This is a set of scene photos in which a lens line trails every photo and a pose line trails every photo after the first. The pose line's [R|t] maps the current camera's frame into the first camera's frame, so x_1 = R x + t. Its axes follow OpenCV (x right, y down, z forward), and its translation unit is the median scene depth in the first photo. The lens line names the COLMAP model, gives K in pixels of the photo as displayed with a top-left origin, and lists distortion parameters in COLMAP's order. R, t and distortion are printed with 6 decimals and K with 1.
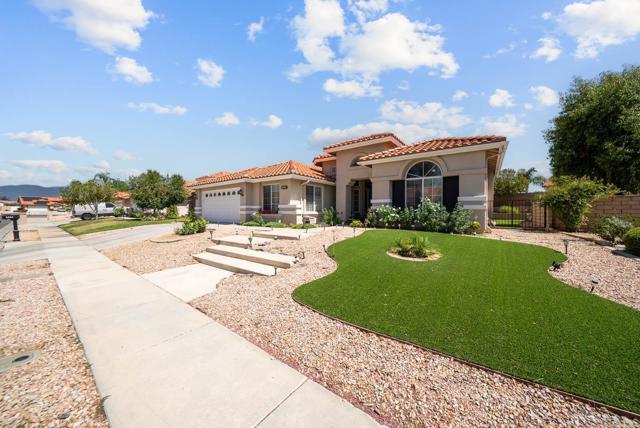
lens RADIAL K [[222.0, 0, 325.9], [0, 222.0, 213.1], [0, 0, 1]] dist [-0.002973, -0.000173]
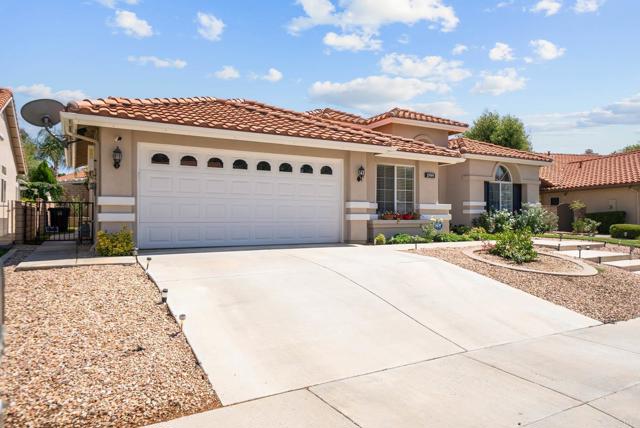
lens RADIAL K [[435.3, 0, 322.2], [0, 435.3, 214.0], [0, 0, 1]] dist [0.055629, 0.000907]
pose [[0.396380, 0.019425, 0.917881, -1.263551], [0.016705, 0.999458, -0.028366, 0.015961], [-0.917934, 0.026577, 0.395841, 0.742924]]
